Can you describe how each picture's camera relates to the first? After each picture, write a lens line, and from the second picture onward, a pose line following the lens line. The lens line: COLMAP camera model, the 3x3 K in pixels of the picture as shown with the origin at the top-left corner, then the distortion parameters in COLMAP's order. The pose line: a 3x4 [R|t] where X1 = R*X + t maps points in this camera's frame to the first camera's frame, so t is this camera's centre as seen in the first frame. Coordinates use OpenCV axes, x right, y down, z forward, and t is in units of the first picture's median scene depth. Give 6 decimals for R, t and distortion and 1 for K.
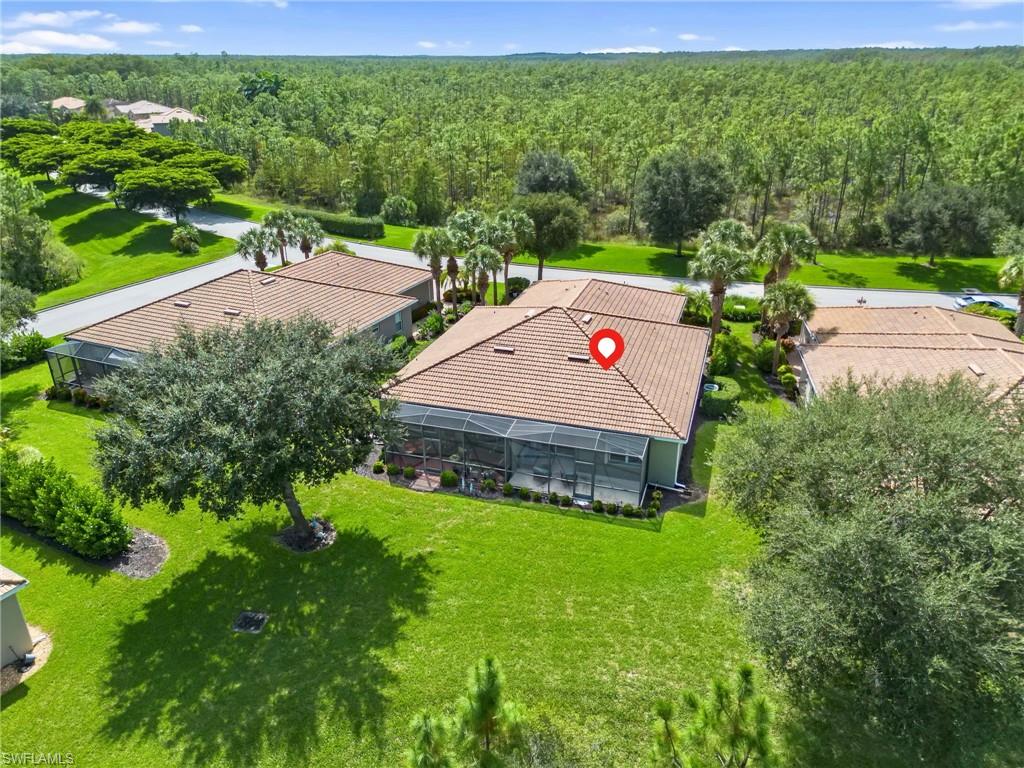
lens RADIAL K [[727.9, 0, 512.0], [0, 727.9, 384.0], [0, 0, 1]] dist [0.086456, -0.099279]
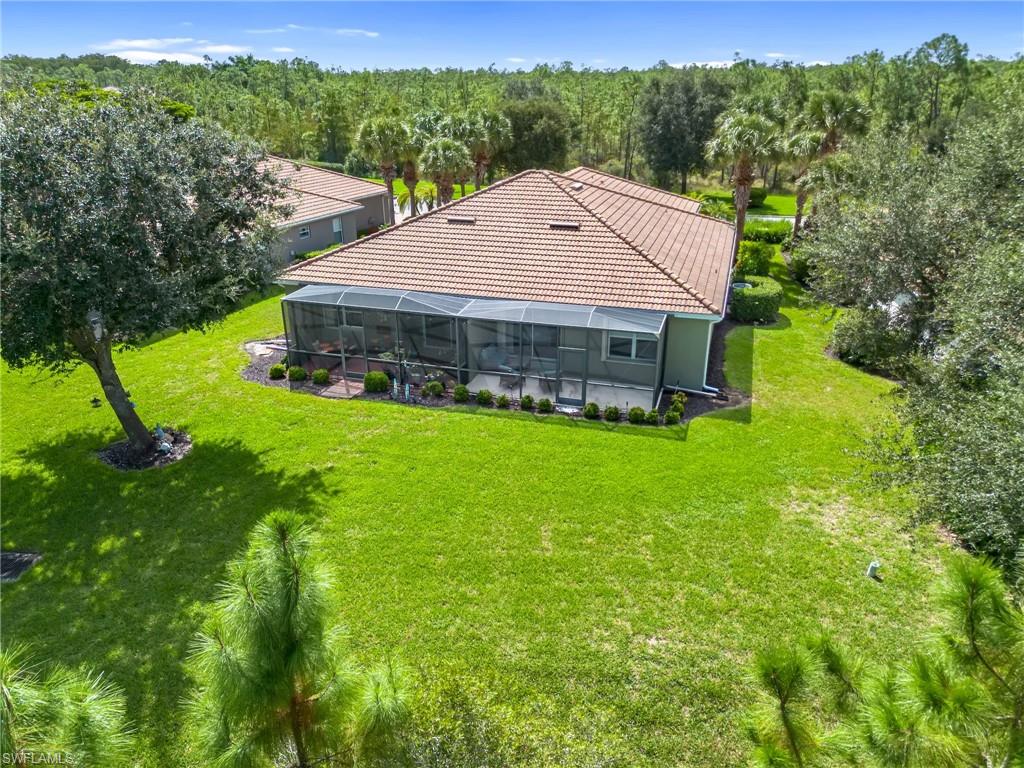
lens RADIAL K [[727.9, 0, 512.0], [0, 727.9, 384.0], [0, 0, 1]] dist [0.086456, -0.099279]
pose [[0.999925, -0.001475, 0.012174, 0.035222], [0.001799, 0.999644, -0.026631, 0.158259], [-0.012130, 0.026651, 0.999571, 0.324776]]
